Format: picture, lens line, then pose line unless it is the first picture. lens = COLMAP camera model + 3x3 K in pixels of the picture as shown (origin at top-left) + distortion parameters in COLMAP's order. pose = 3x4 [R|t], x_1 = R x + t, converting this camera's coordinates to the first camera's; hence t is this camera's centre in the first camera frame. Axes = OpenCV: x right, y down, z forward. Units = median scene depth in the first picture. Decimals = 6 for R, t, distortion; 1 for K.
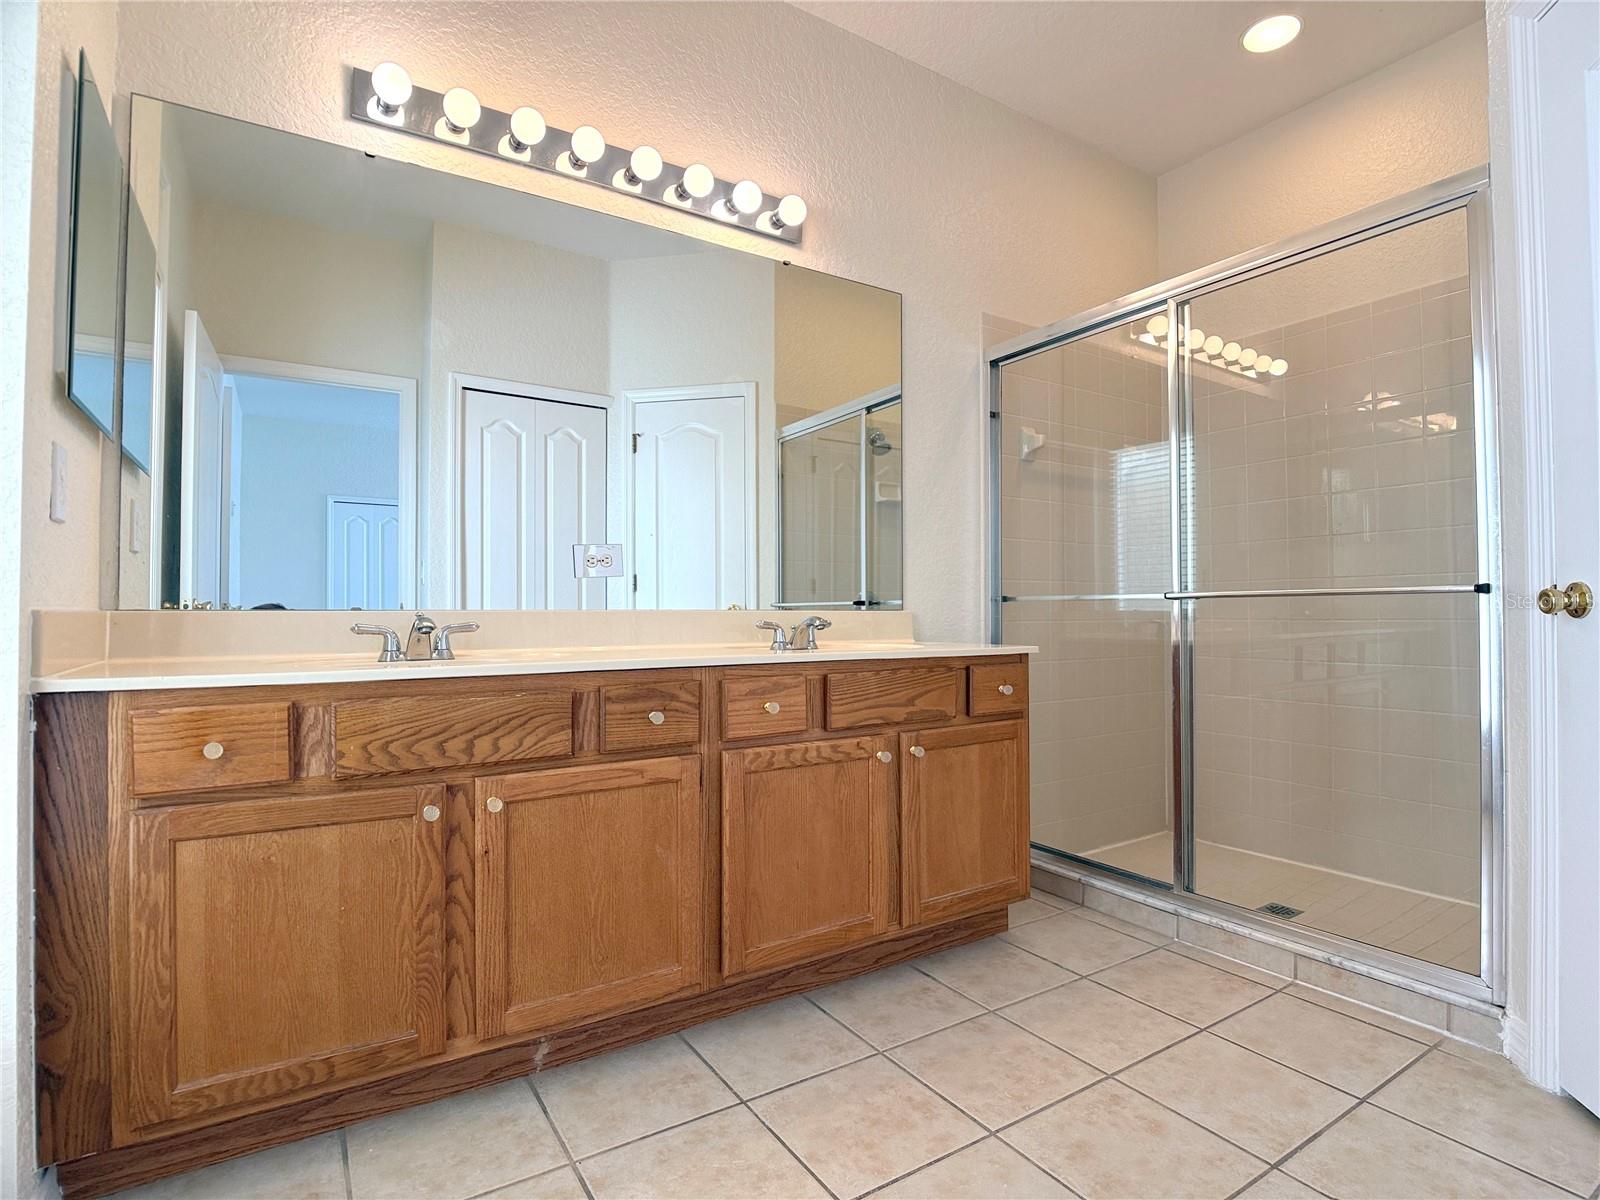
lens RADIAL K [[805.8, 0, 814.6], [0, 805.8, 597.6], [0, 0, 1]] dist [-0.025789, 0.008092]
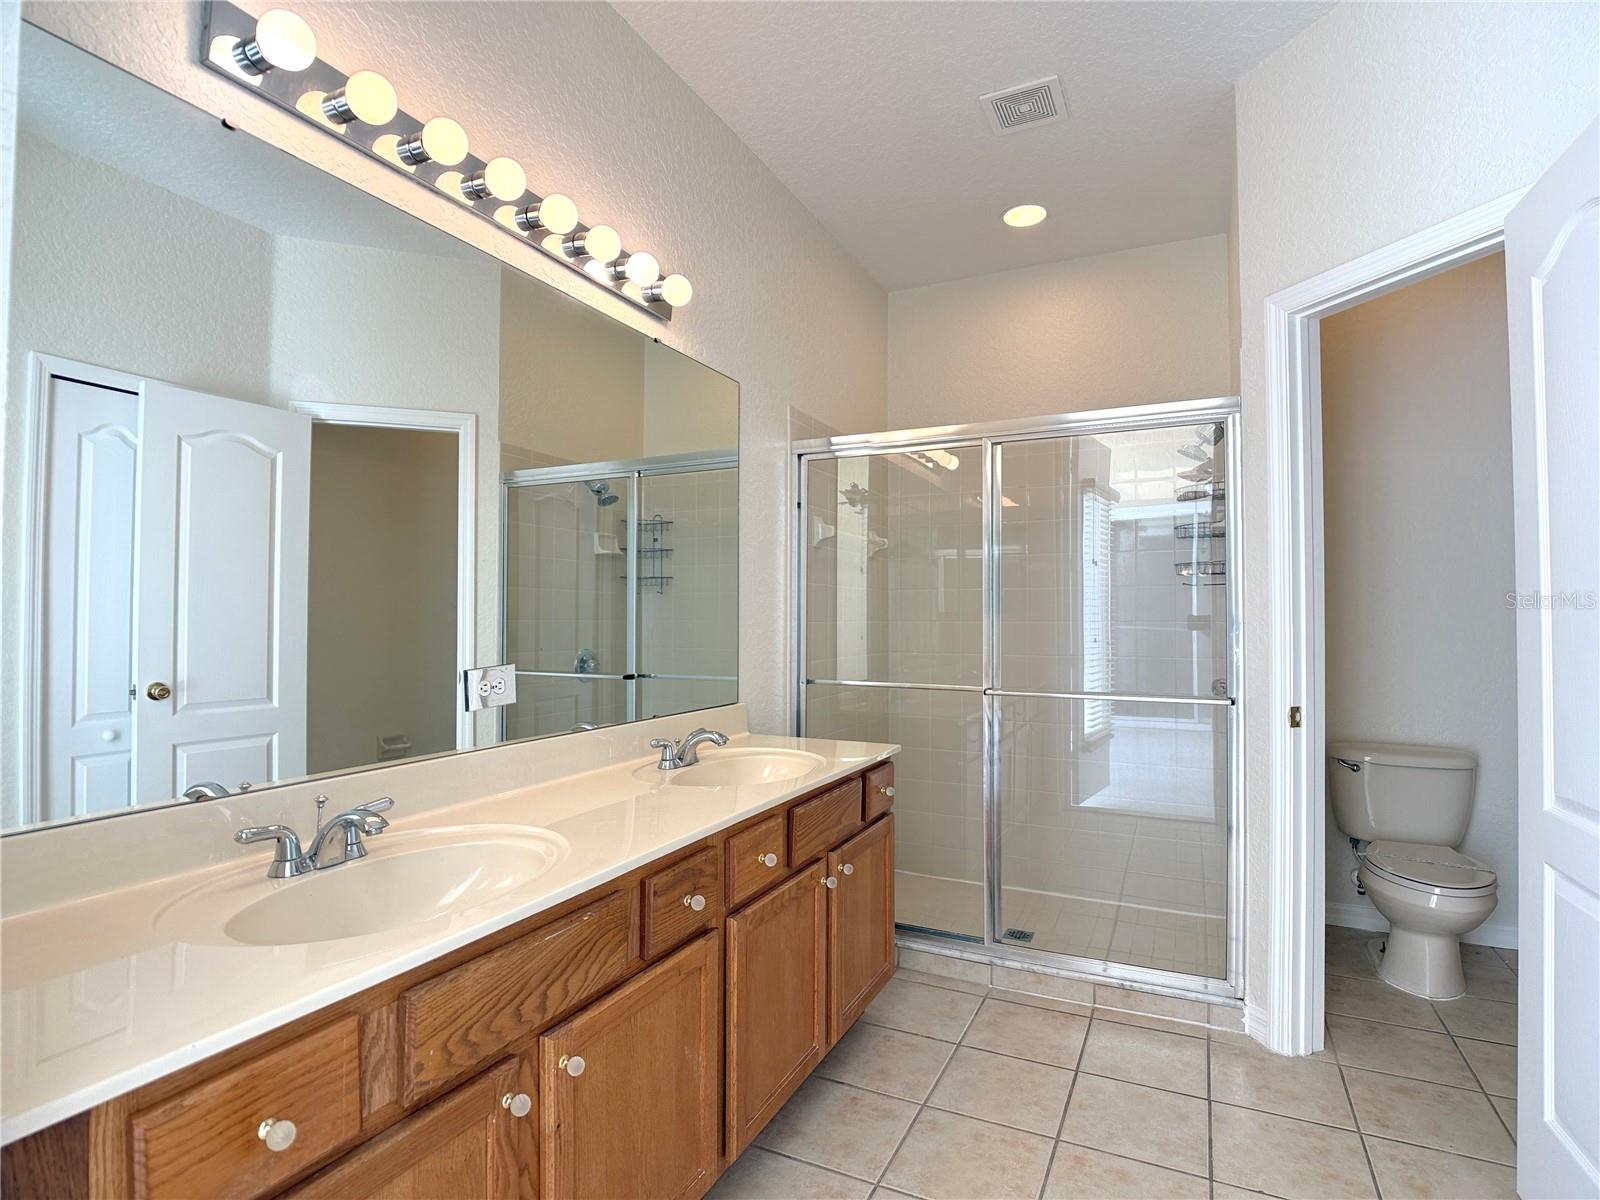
lens RADIAL K [[805.8, 0, 815.9], [0, 805.8, 603.9], [0, 0, 1]] dist [-0.025789, 0.008092]
pose [[0.853484, 0.015869, 0.520877, -0.527847], [-0.017152, 0.999850, -0.002356, -0.172935], [-0.520836, -0.006923, 0.853629, 0.173731]]
